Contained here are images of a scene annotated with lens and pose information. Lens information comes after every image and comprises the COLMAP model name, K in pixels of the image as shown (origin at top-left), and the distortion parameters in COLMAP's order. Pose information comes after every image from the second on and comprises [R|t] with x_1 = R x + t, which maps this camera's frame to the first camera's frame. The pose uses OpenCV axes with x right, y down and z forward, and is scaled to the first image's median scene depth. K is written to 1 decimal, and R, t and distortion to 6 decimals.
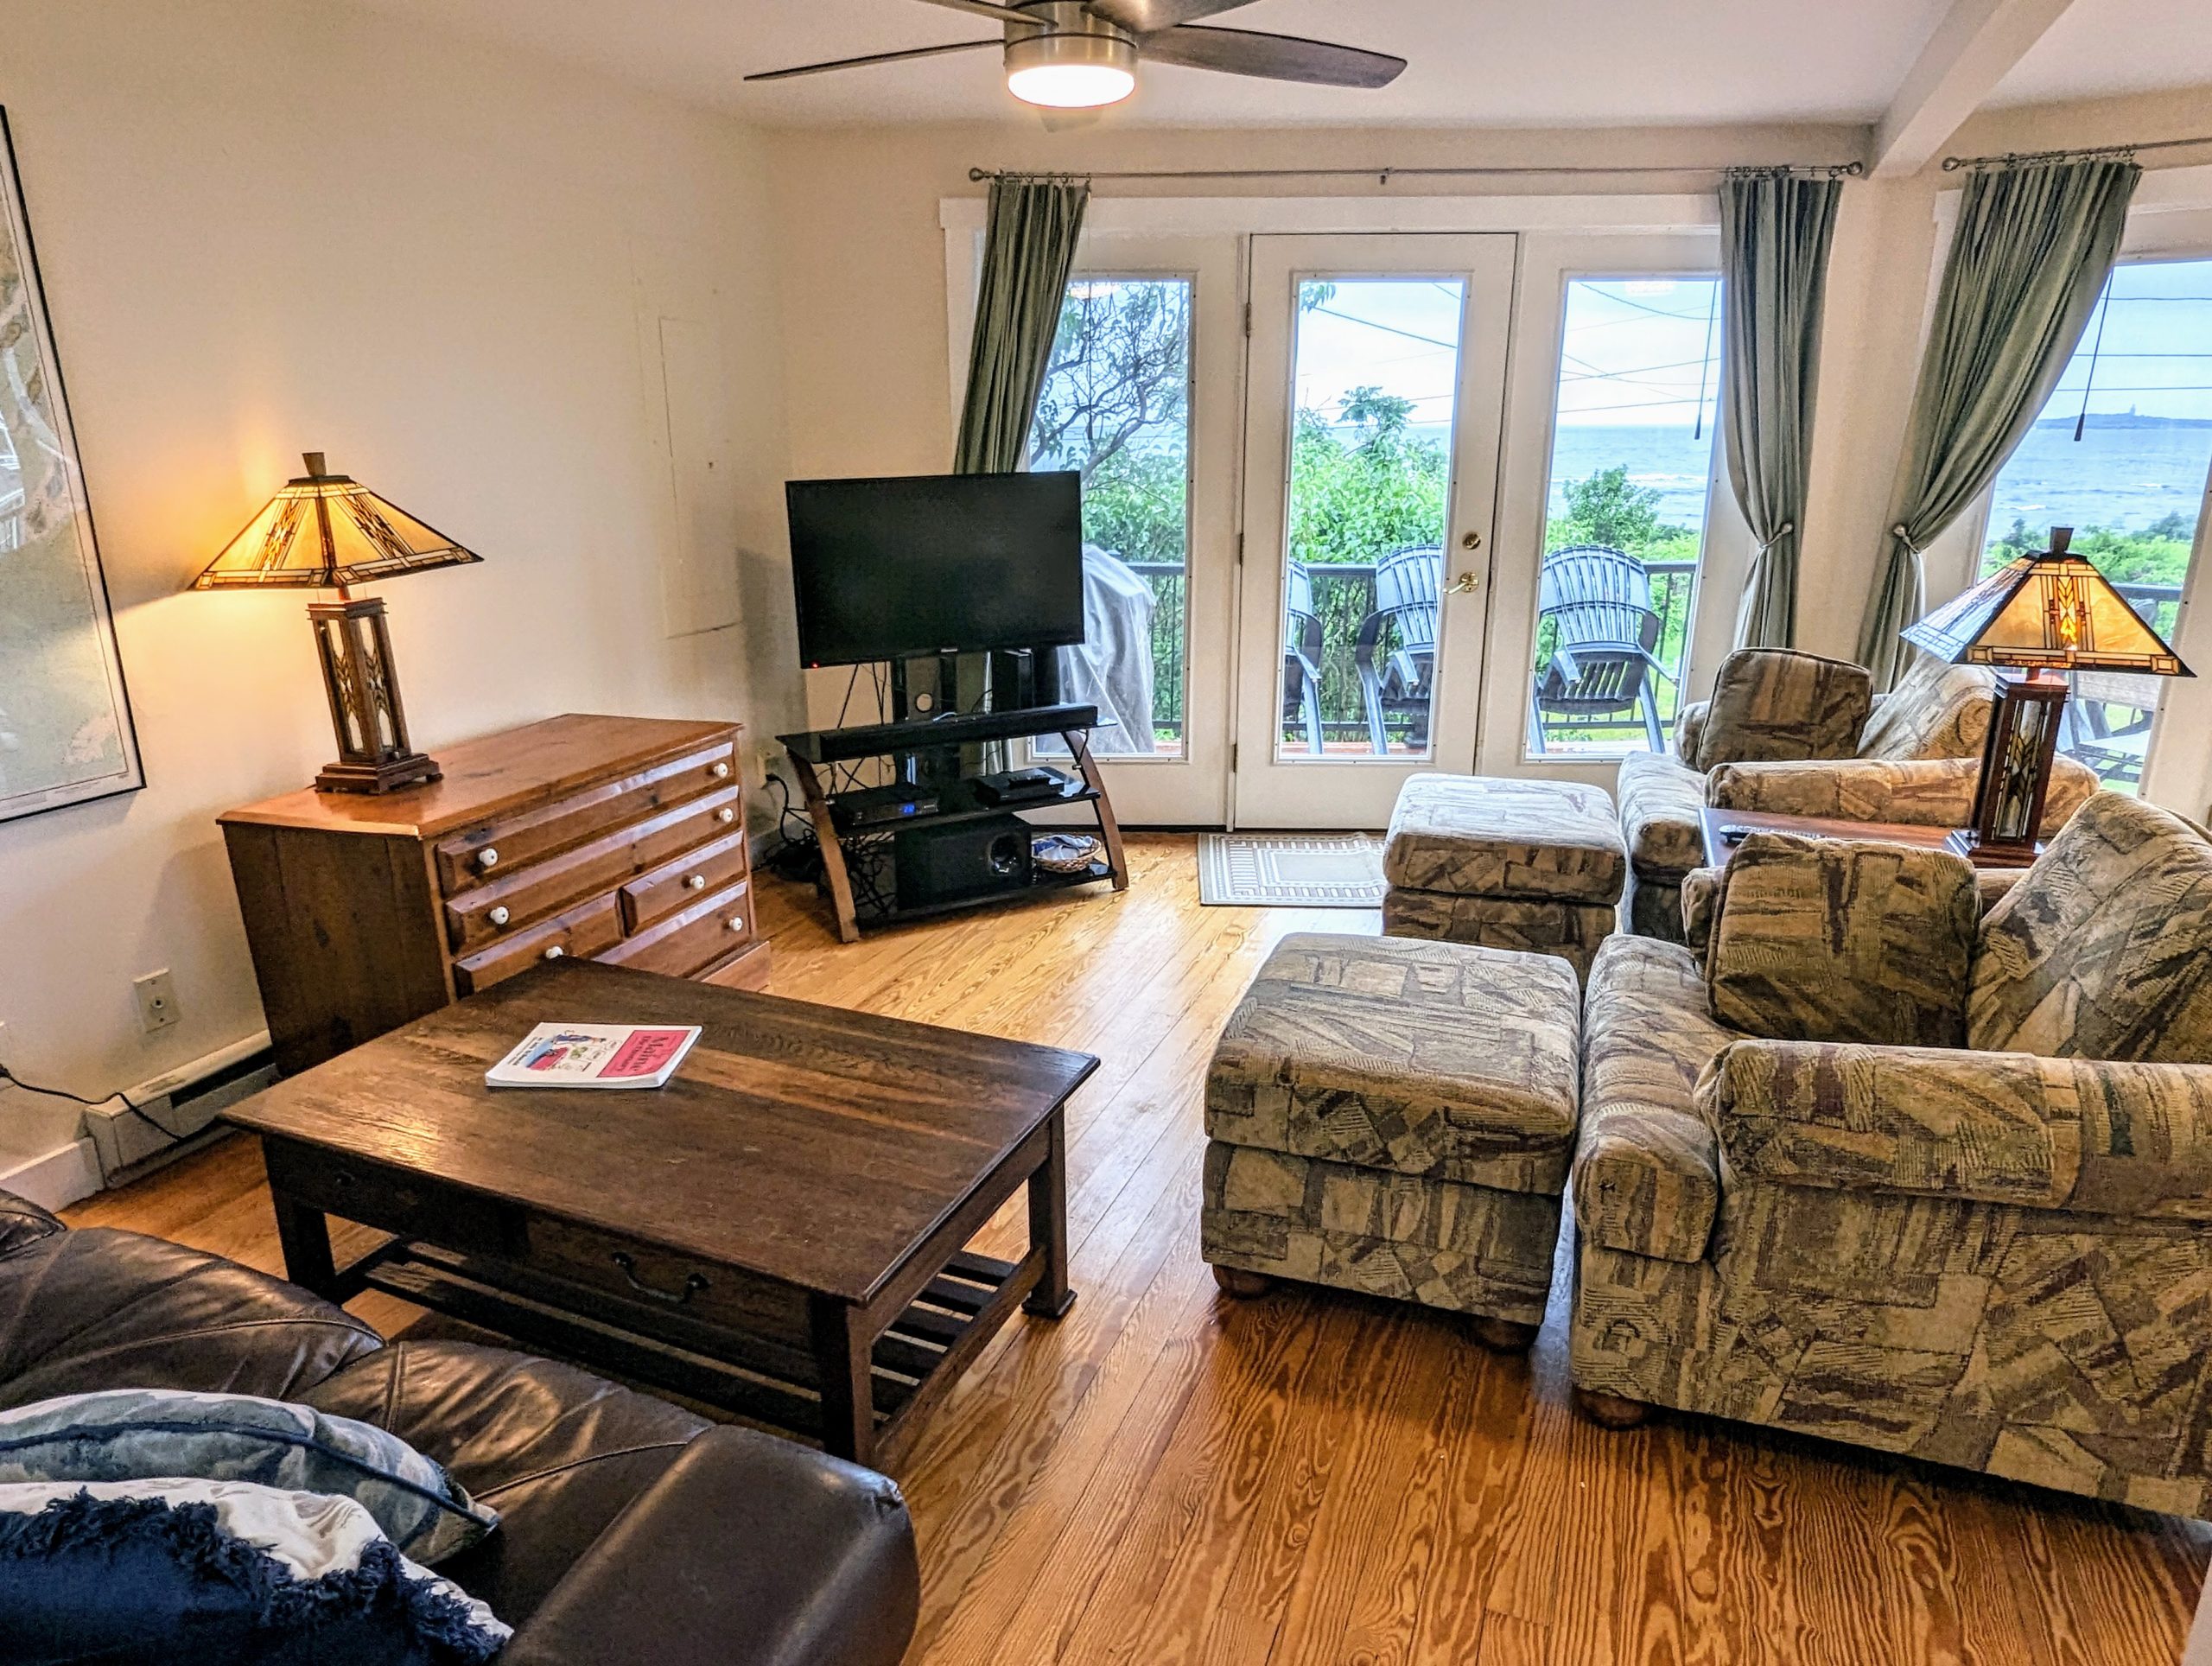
lens RADIAL K [[1376.4, 0, 1114.1], [0, 1376.4, 820.2], [0, 0, 1]] dist [-0.006448, -0.005220]
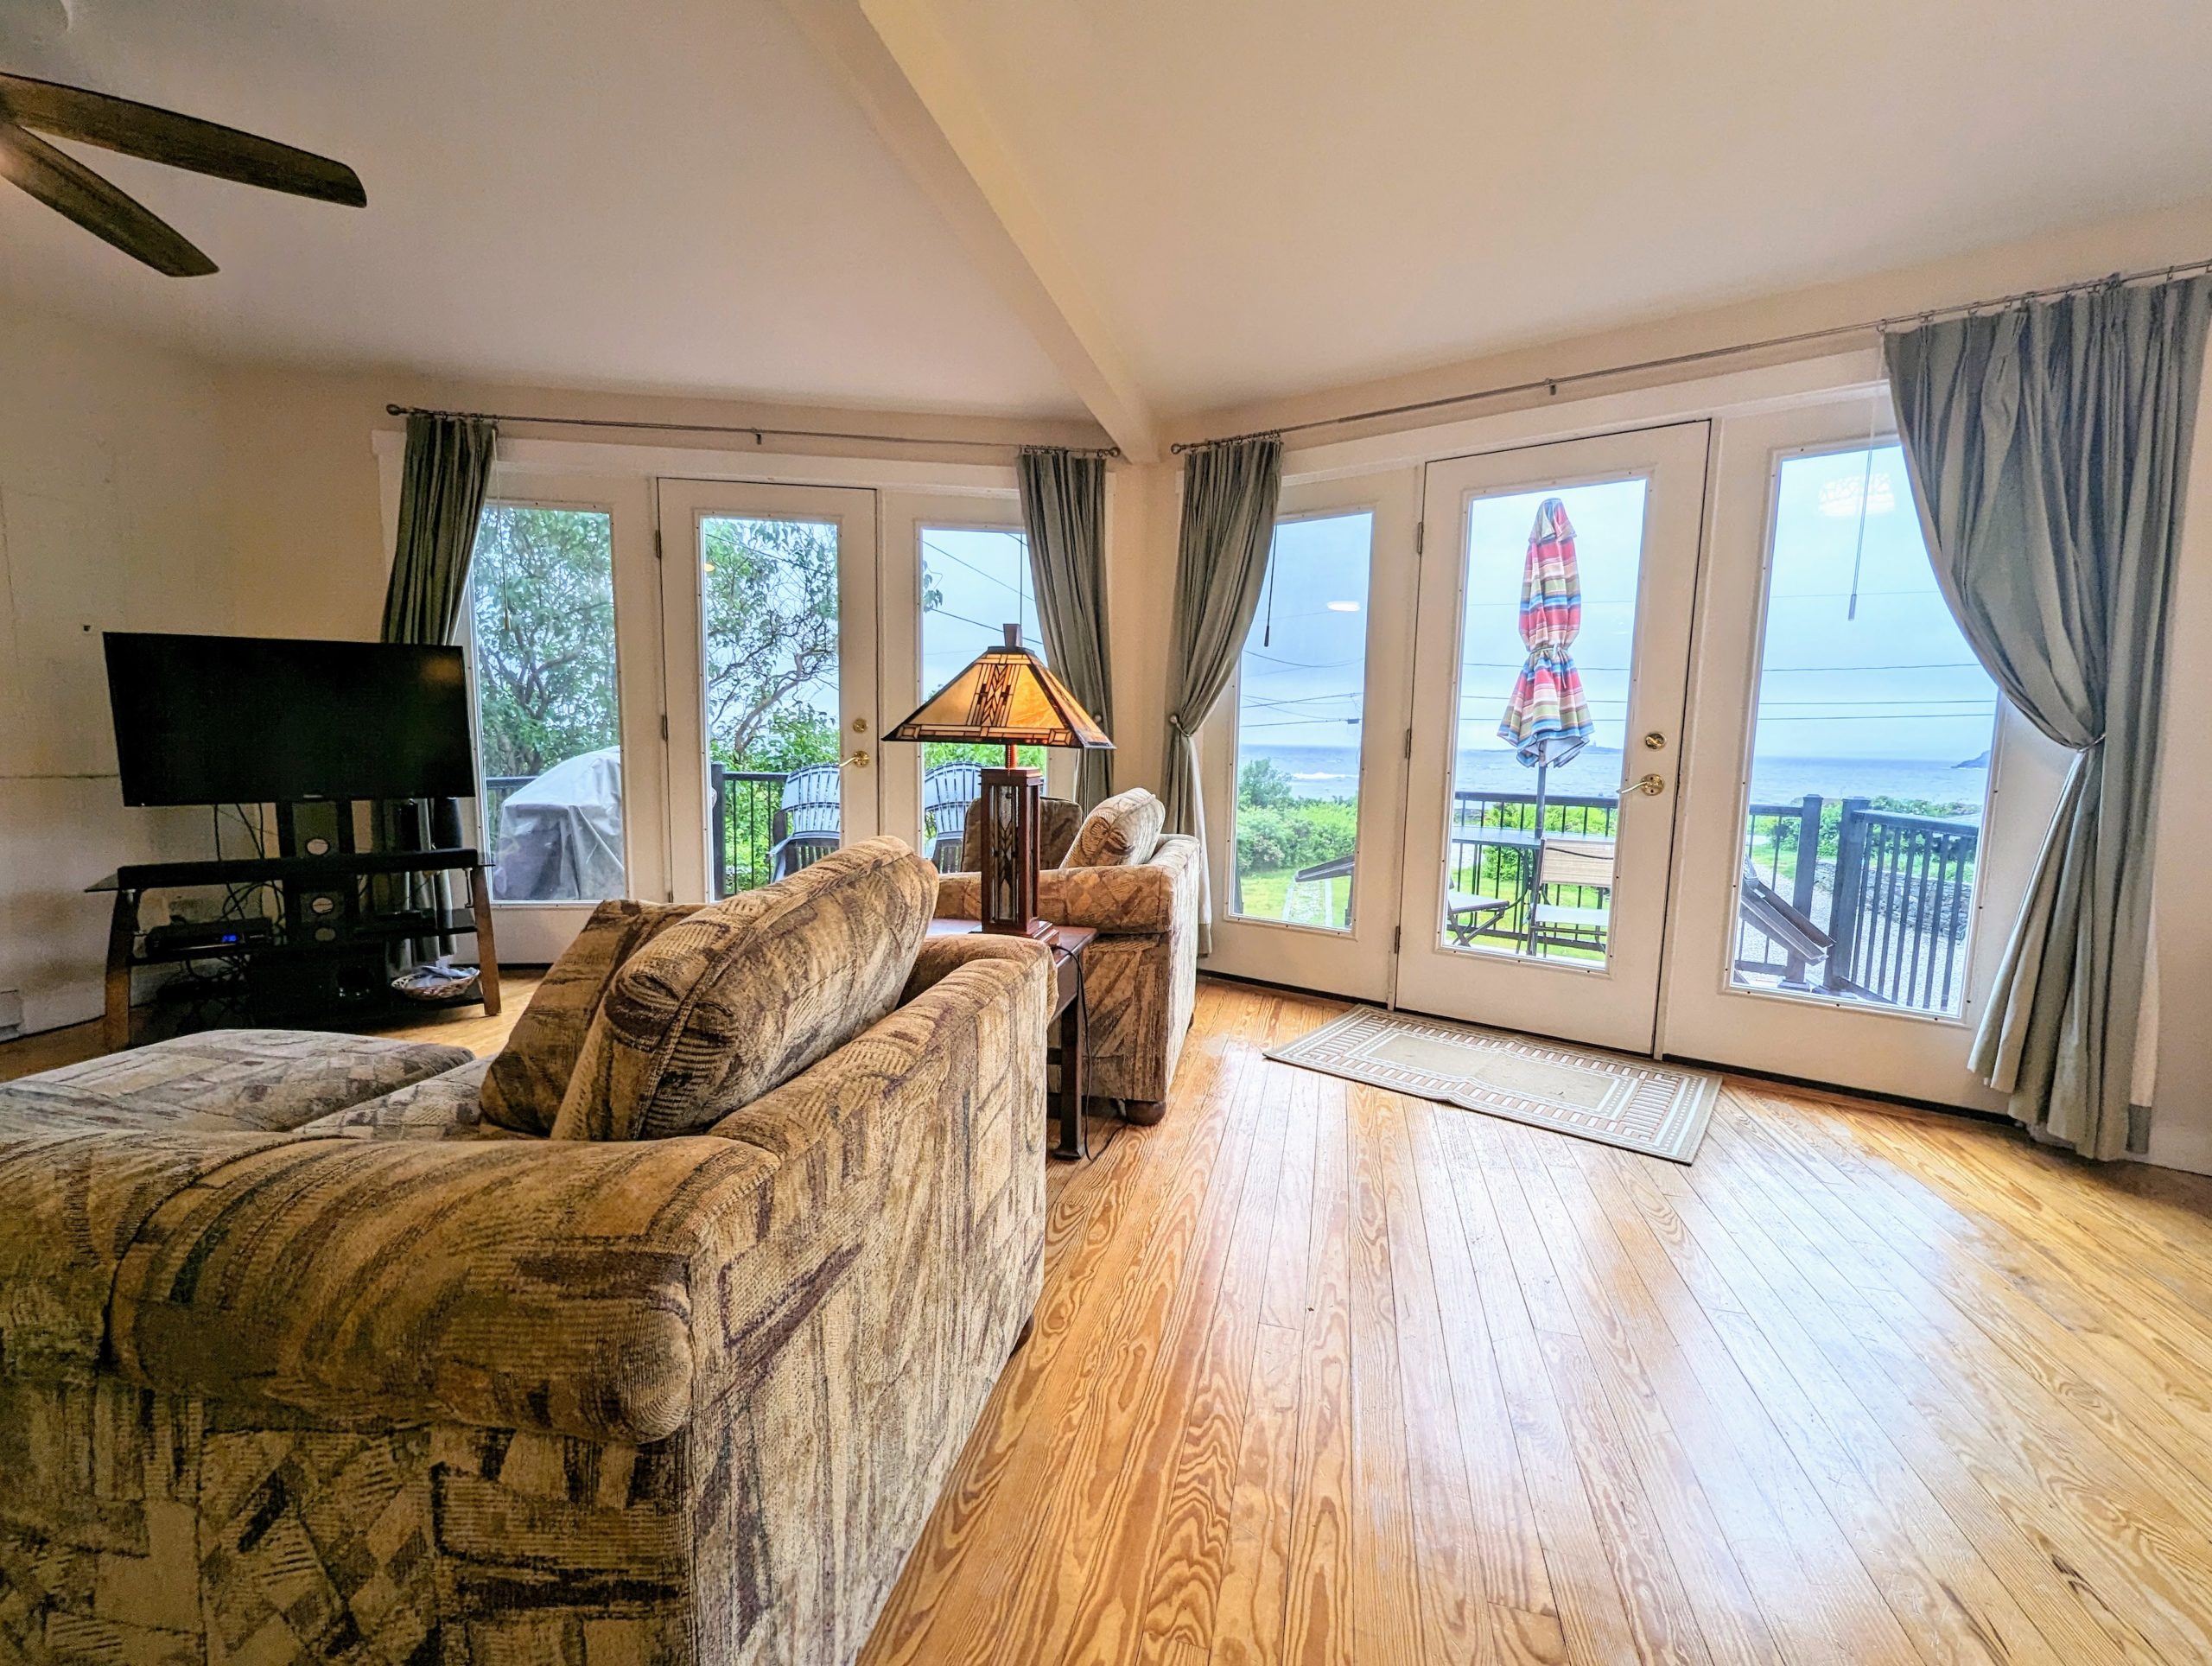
lens RADIAL K [[922.1, 0, 1094.4], [0, 922.1, 835.4], [0, 0, 1]] dist [-0.000341, -0.000669]
pose [[0.988547, 0.004881, 0.150834, 0.386854], [0.020113, 0.986300, -0.163732, 0.041566], [-0.149566, 0.164891, 0.974906, 0.184822]]
